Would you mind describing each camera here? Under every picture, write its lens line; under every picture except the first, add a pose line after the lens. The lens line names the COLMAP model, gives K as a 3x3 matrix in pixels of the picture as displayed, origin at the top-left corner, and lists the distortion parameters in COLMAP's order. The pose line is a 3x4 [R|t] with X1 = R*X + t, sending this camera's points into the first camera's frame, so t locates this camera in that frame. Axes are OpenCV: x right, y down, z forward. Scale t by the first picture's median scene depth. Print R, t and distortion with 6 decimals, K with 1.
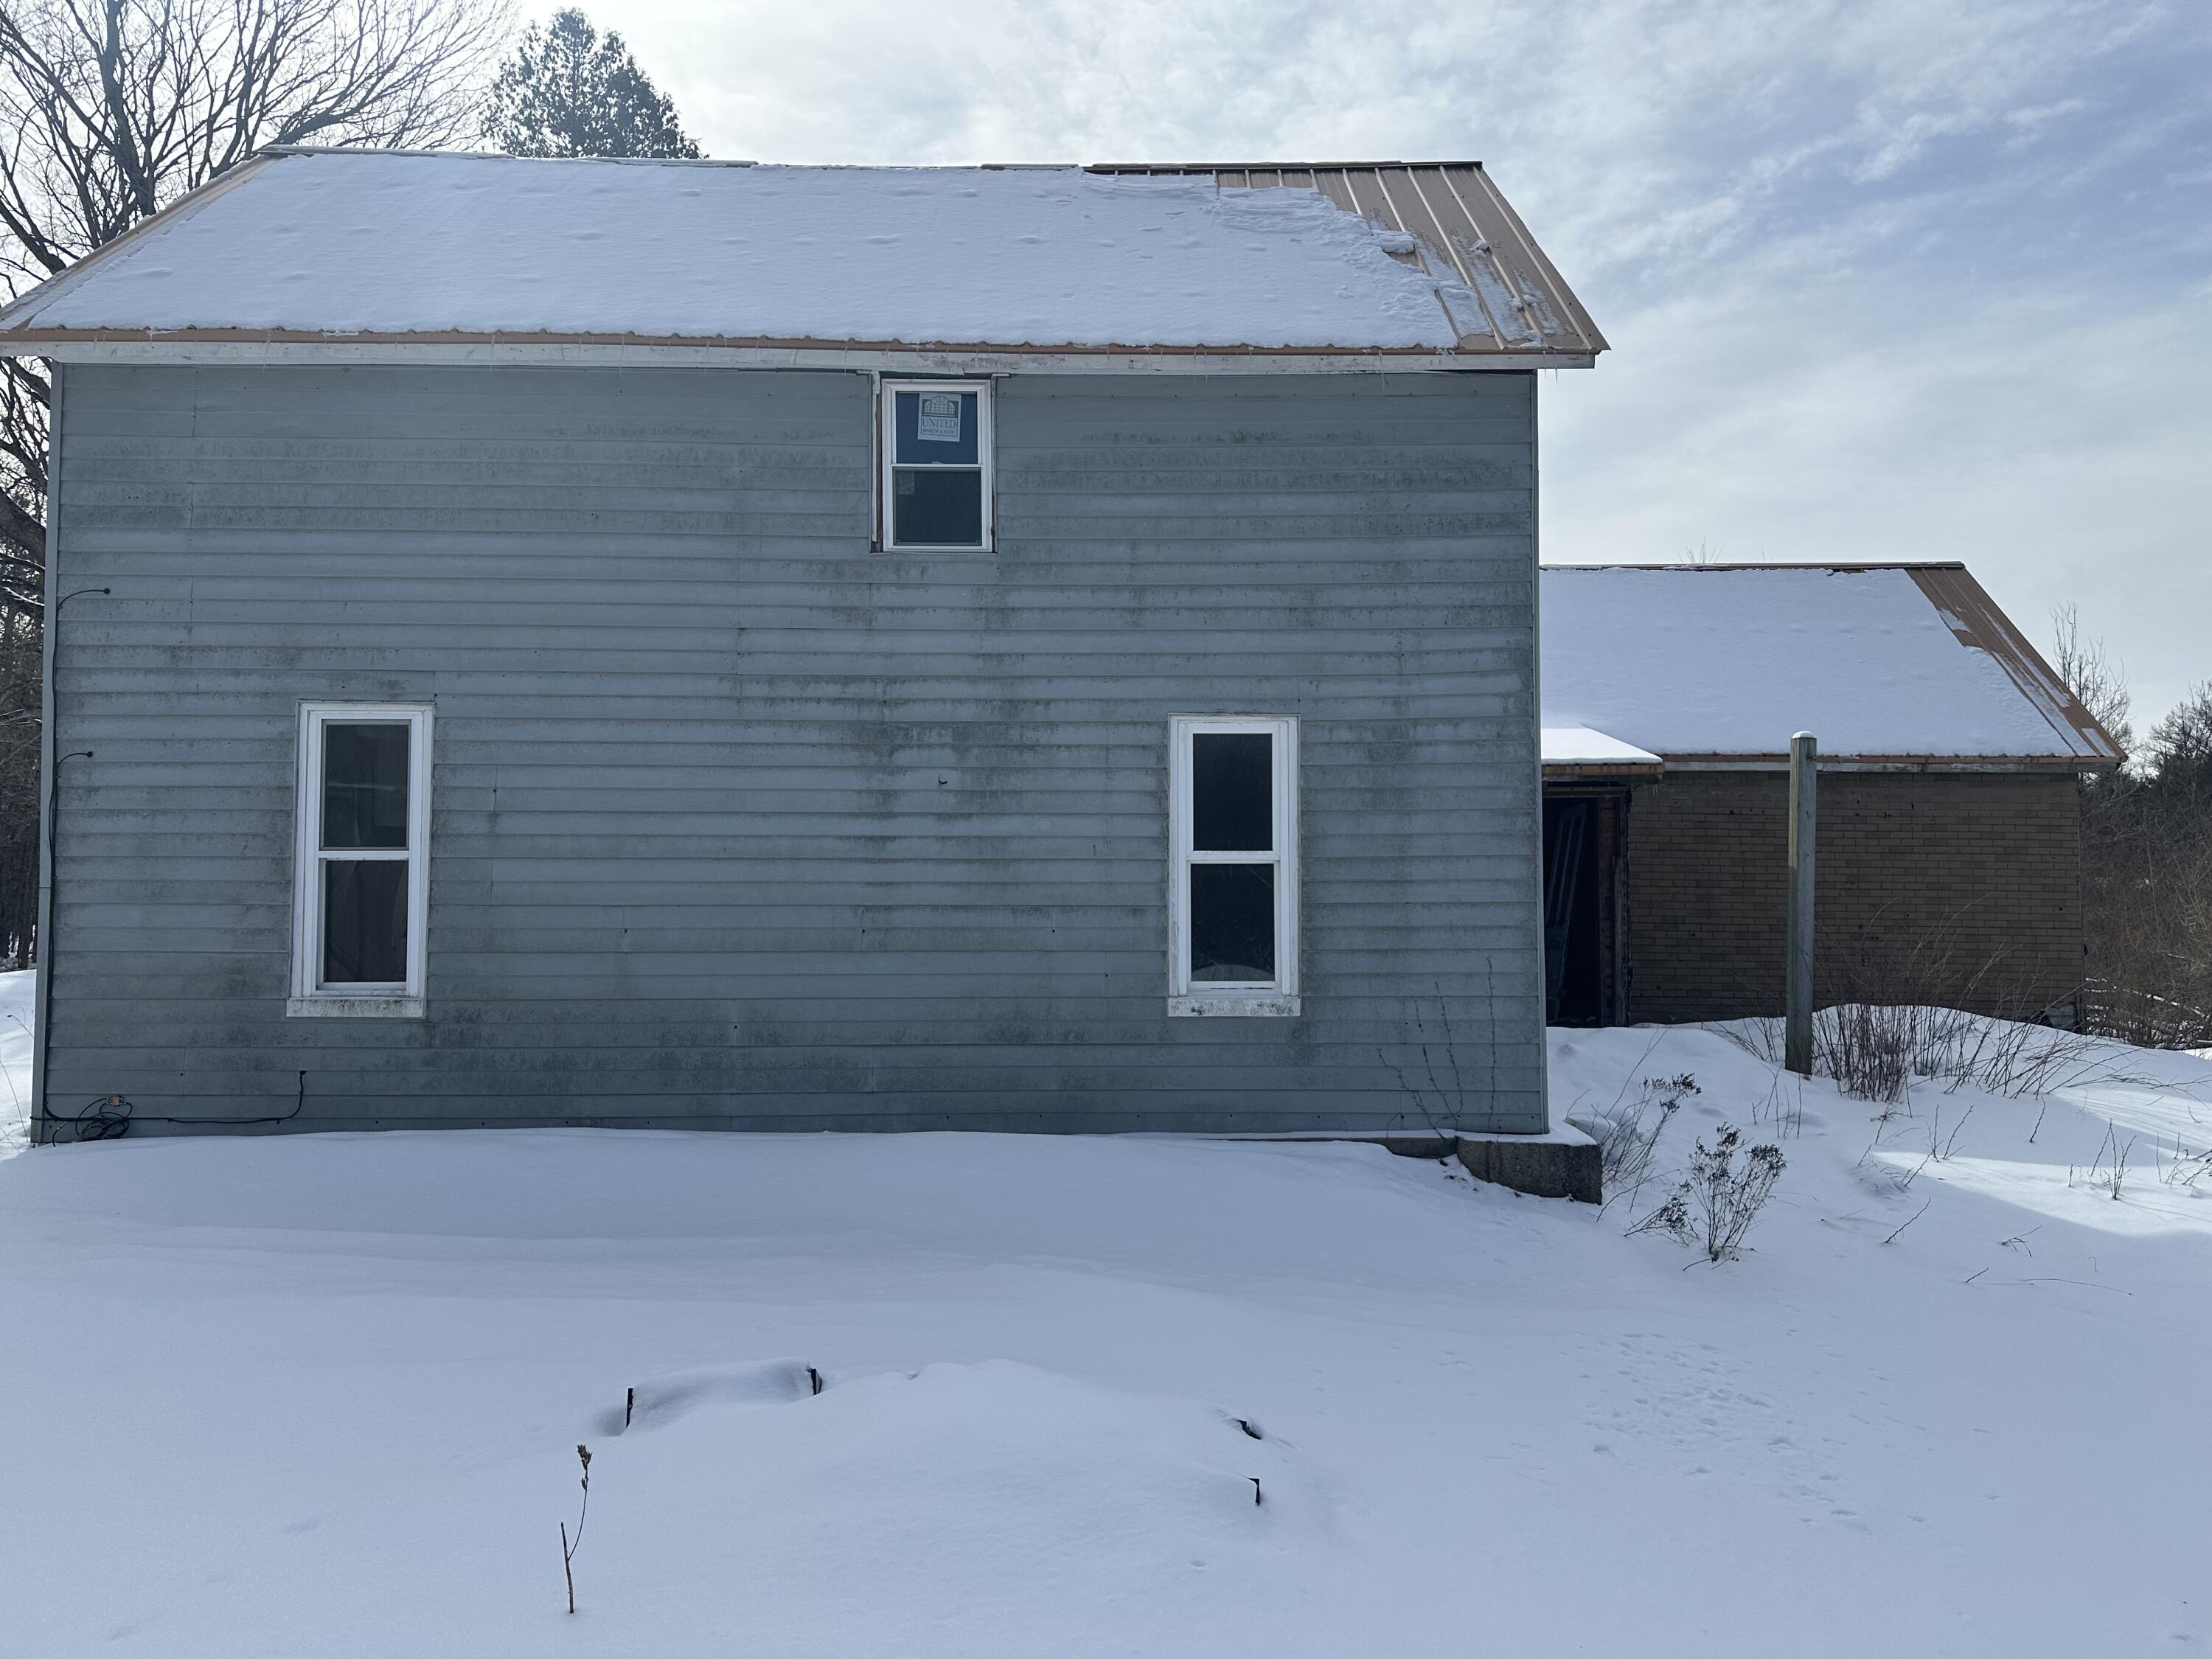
lens RADIAL K [[1540.7, 0, 1120.5], [0, 1540.7, 848.4], [0, 0, 1]] dist [0.066343, -0.064605]
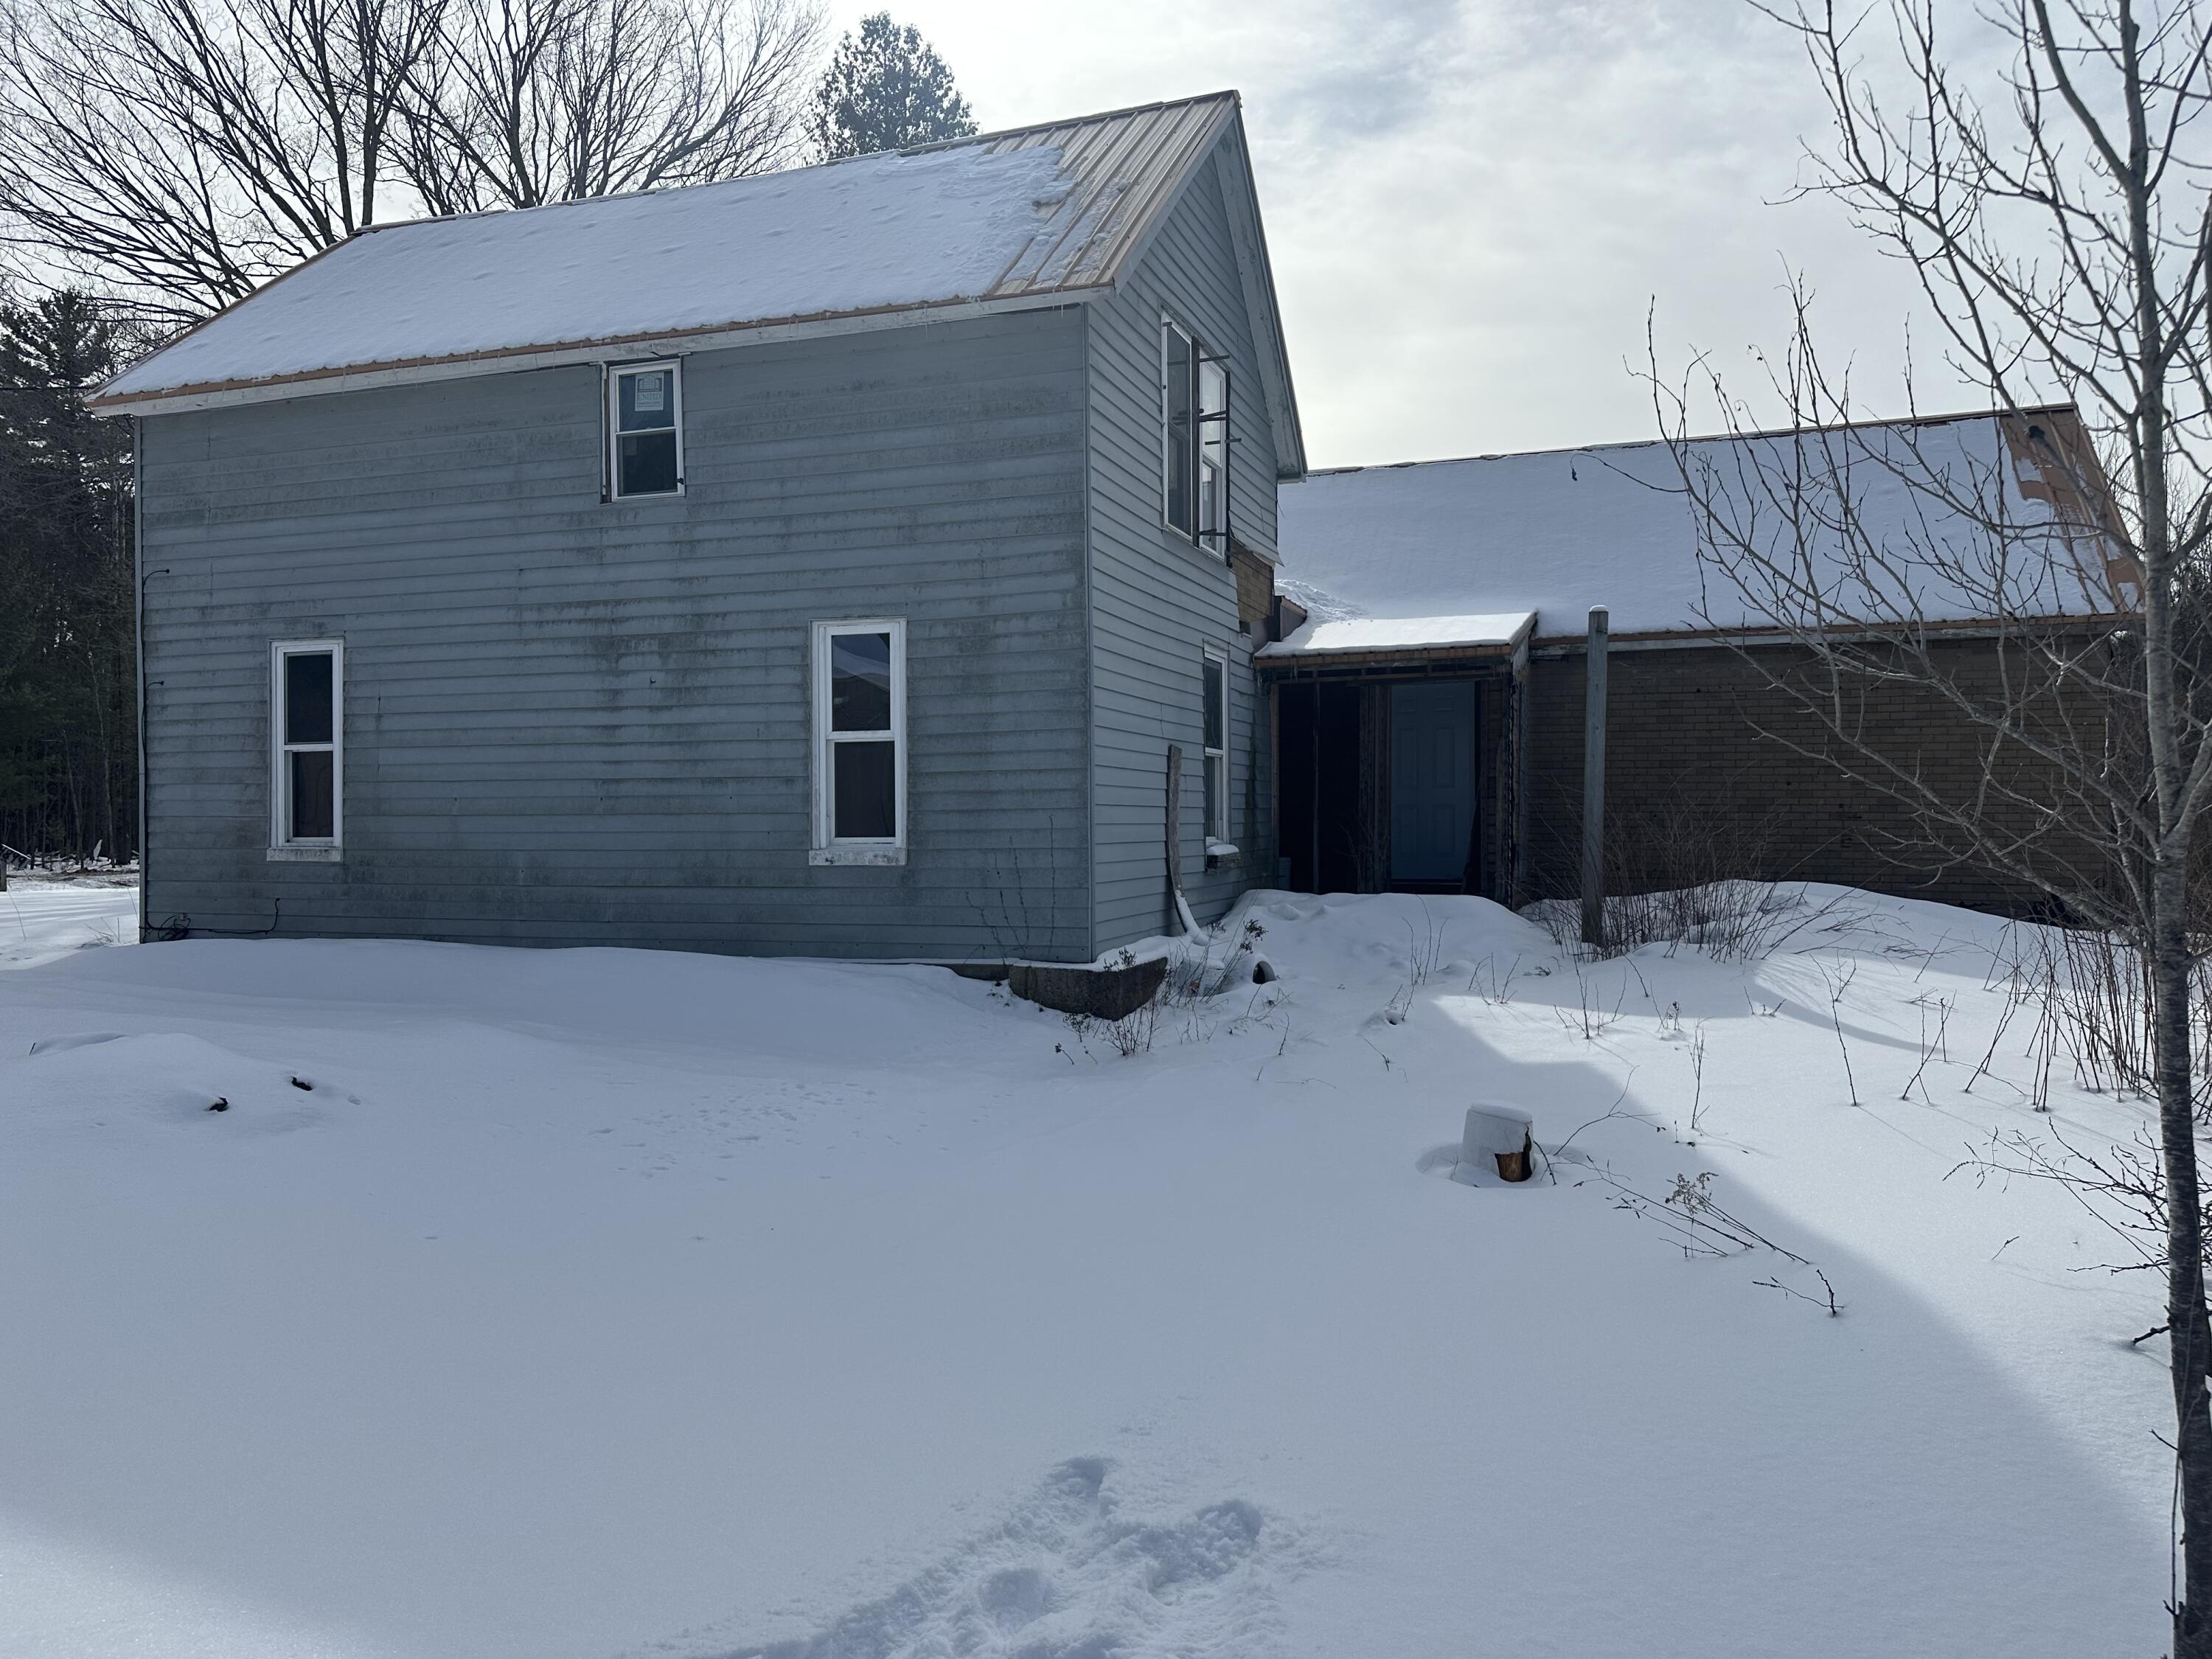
lens RADIAL K [[1540.7, 0, 1142.7], [0, 1540.7, 849.4], [0, 0, 1]] dist [0.066343, -0.064605]
pose [[0.940381, 0.000479, -0.340122, 0.705674], [0.017584, 0.998593, 0.050025, 0.038625], [0.339668, -0.053023, 0.939050, -0.079341]]
